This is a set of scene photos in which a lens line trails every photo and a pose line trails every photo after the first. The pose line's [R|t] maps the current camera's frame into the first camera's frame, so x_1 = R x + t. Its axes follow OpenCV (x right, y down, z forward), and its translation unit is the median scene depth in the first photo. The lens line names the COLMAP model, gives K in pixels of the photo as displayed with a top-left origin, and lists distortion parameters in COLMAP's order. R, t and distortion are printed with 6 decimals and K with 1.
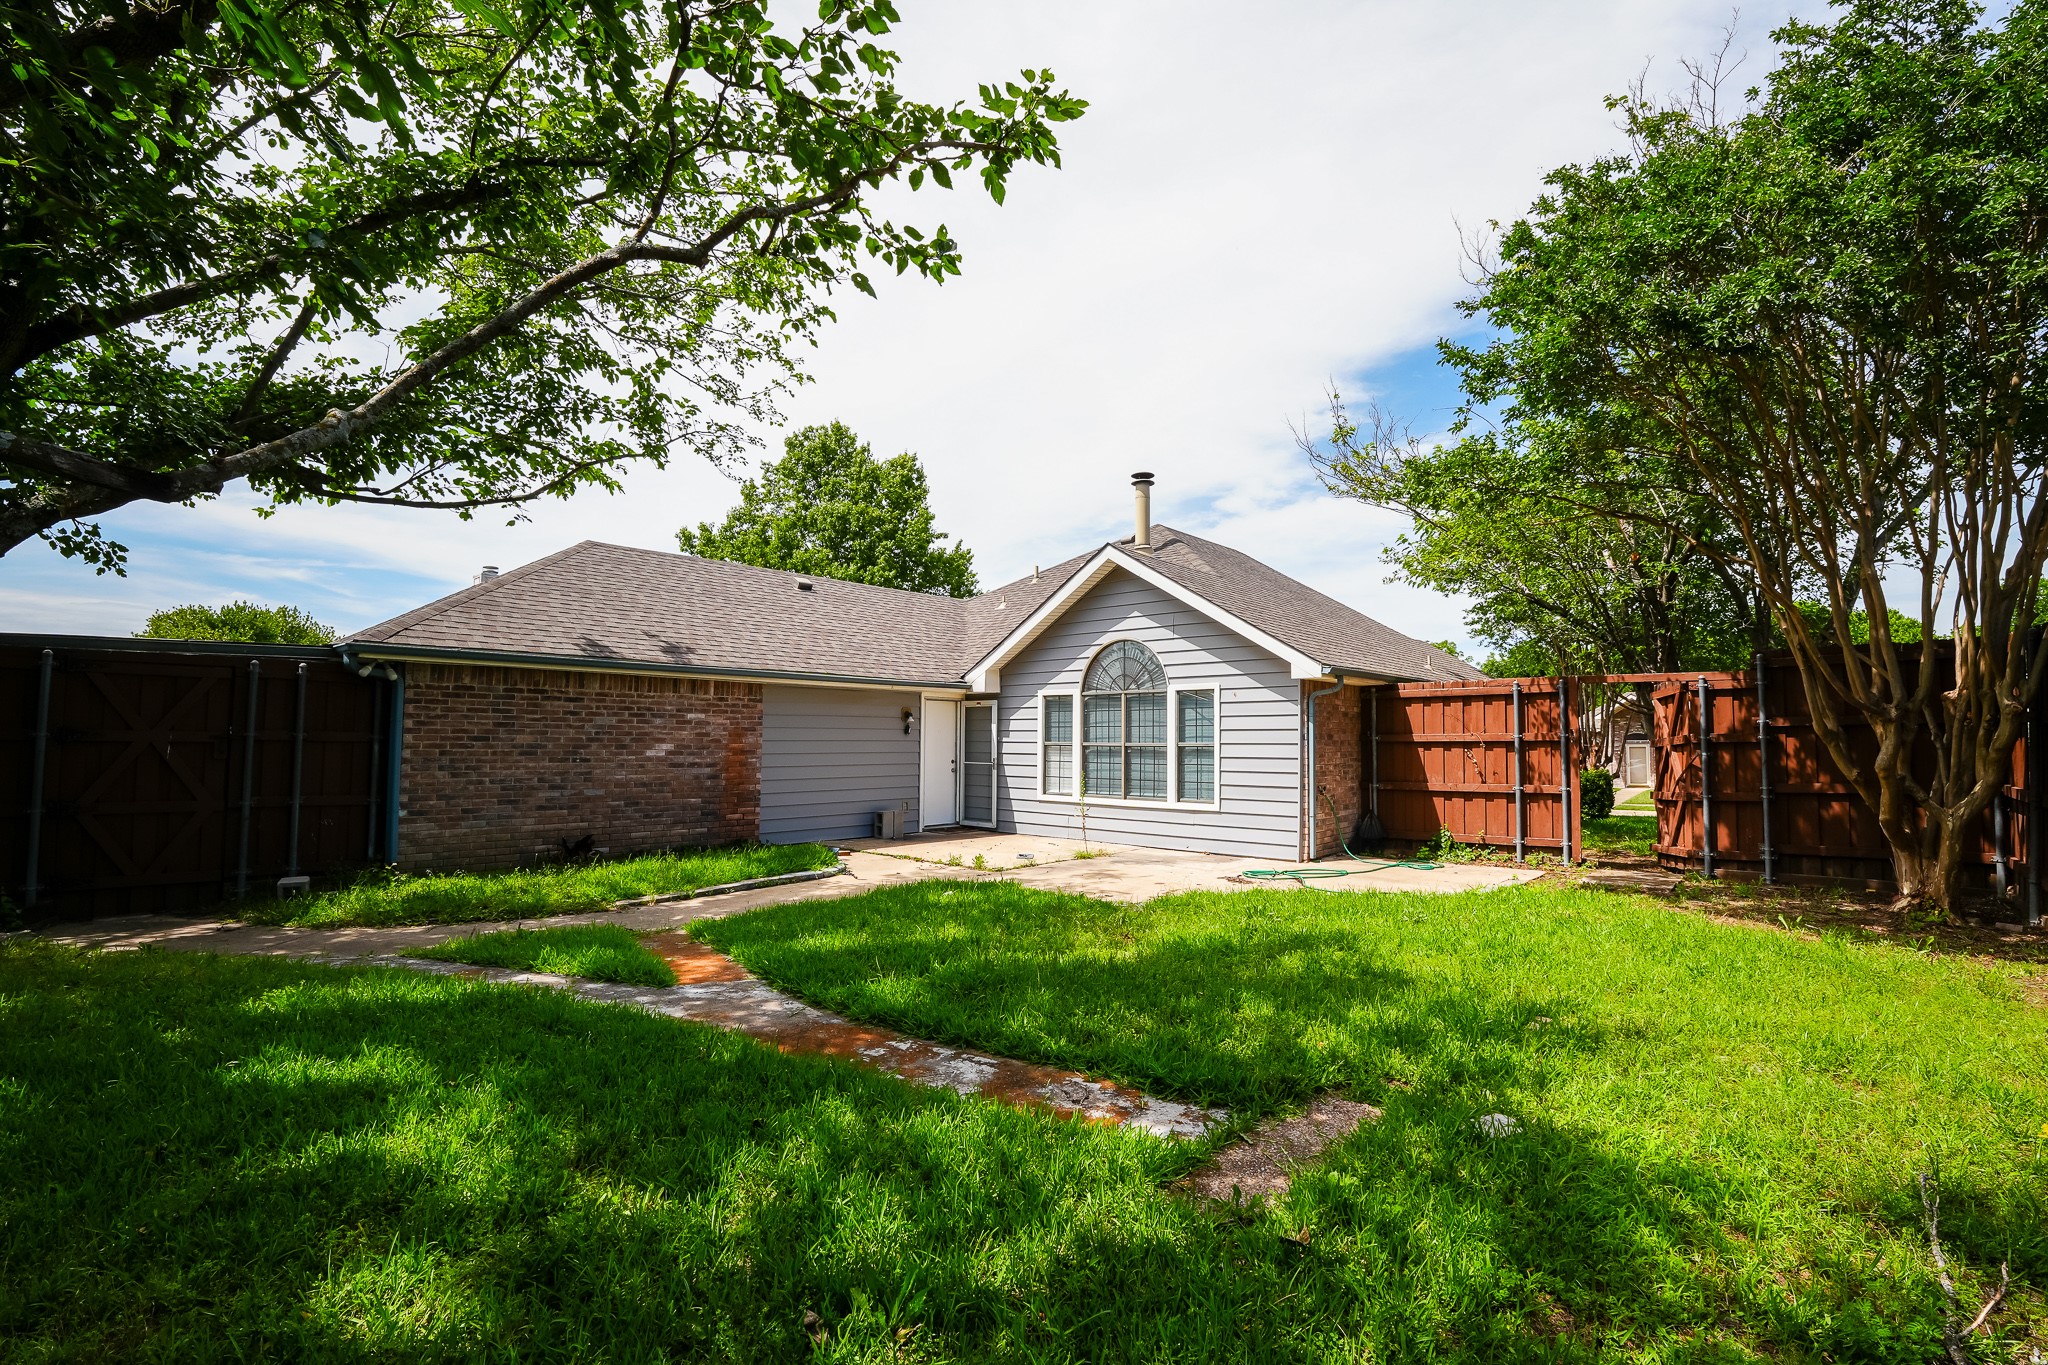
lens RADIAL K [[900.0, 0, 1031.7], [0, 900.0, 685.4], [0, 0, 1]] dist [0.002414, 0.000208]
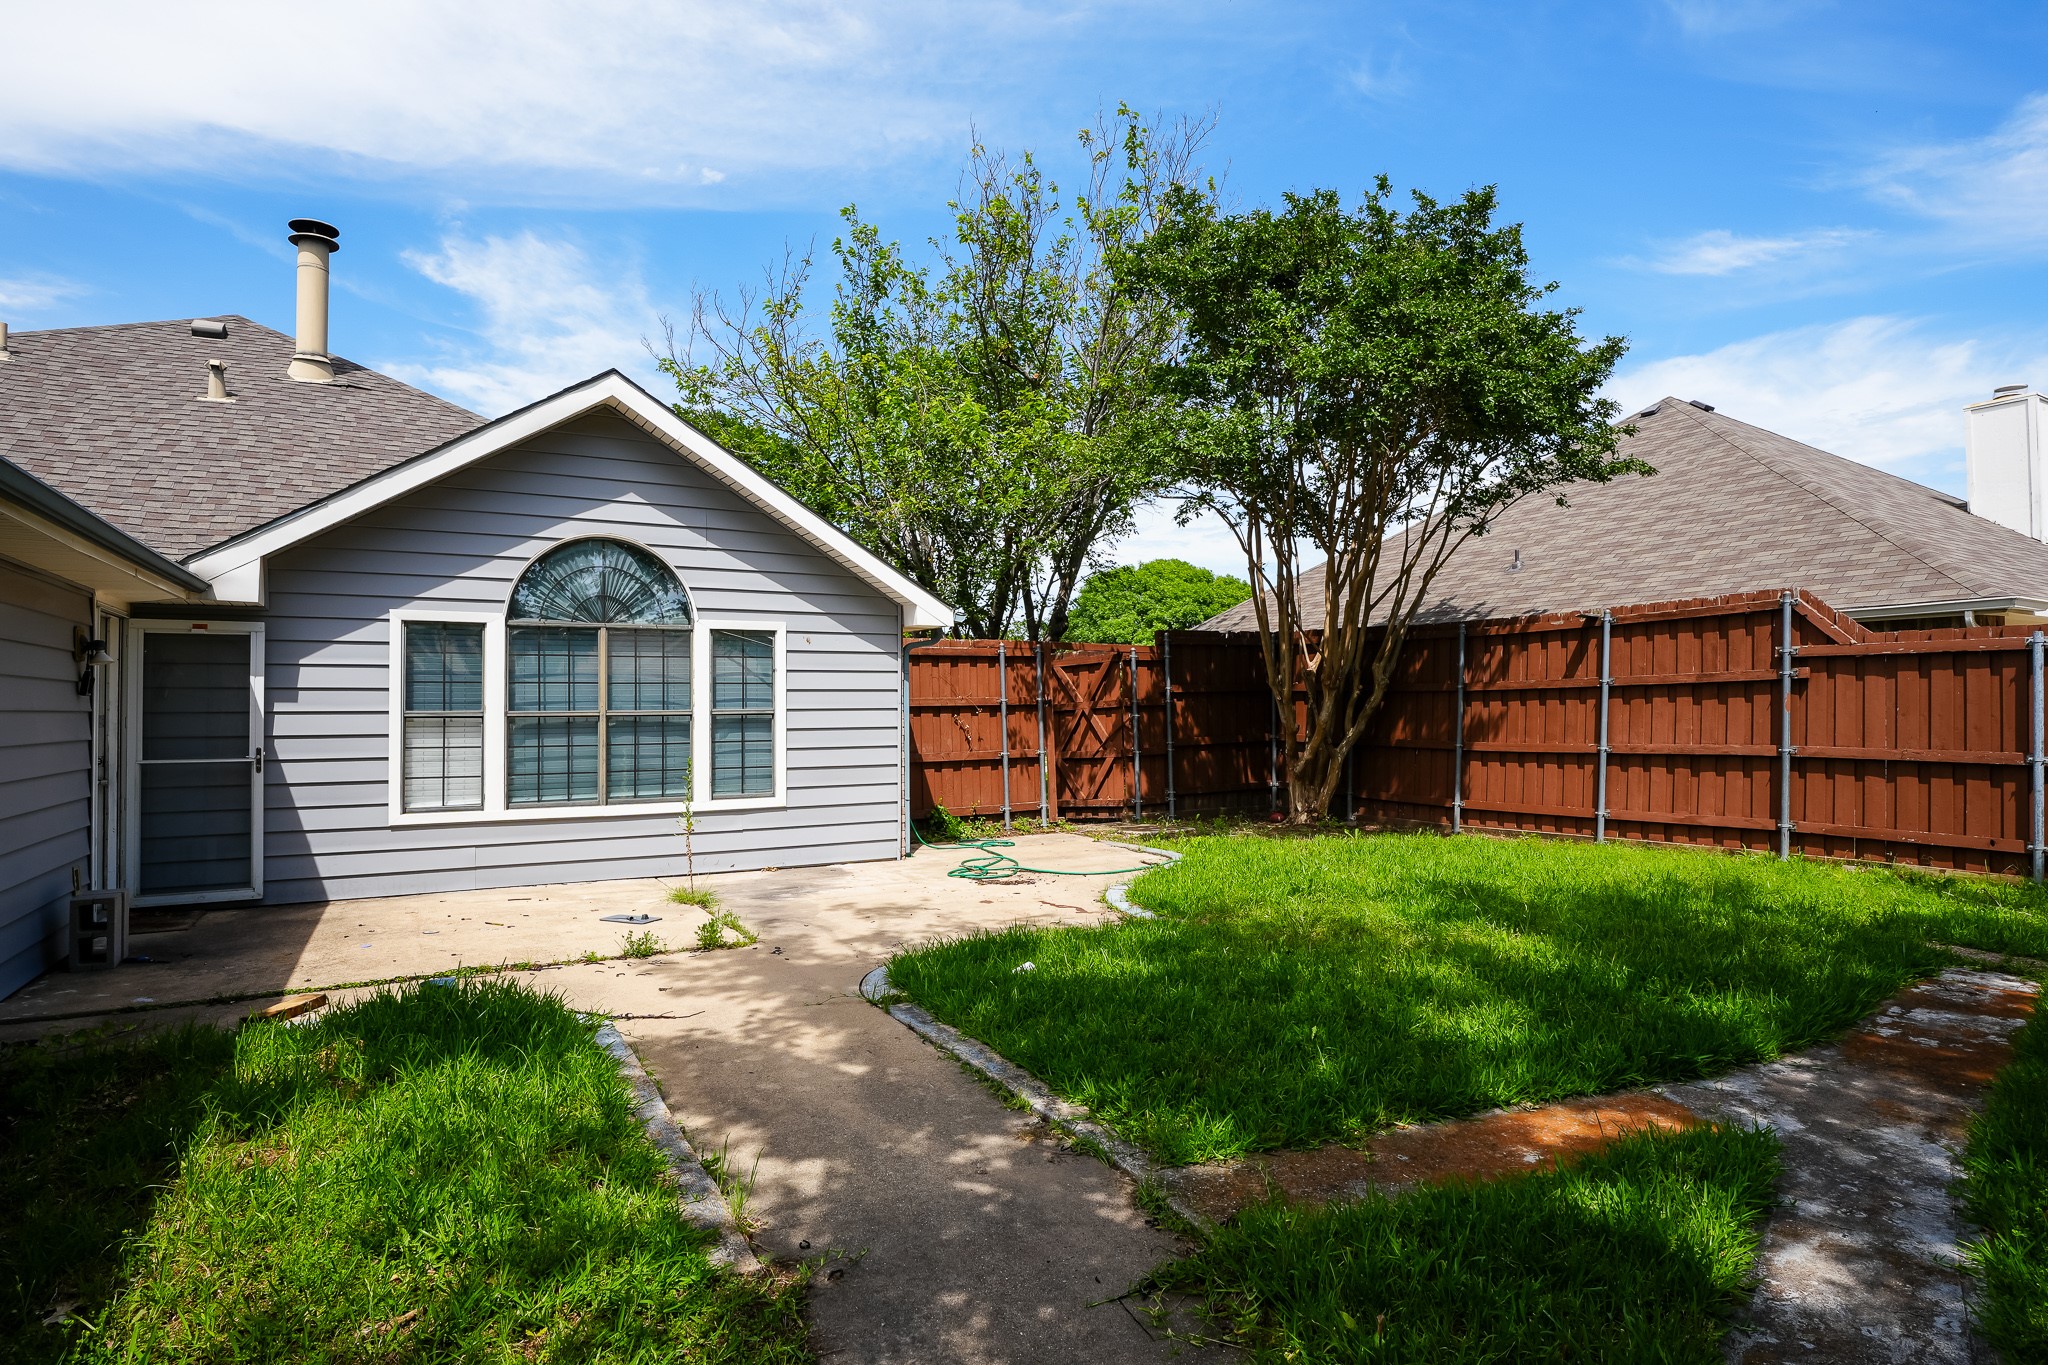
lens RADIAL K [[1096.4, 0, 1027.2], [0, 1096.4, 691.3], [0, 0, 1]] dist [-0.005432, -0.000351]
pose [[0.345315, 0.011801, 0.938413, -0.496117], [-0.045808, 0.998941, 0.004294, 0.036380], [-0.937368, -0.044469, 0.345490, 0.506827]]
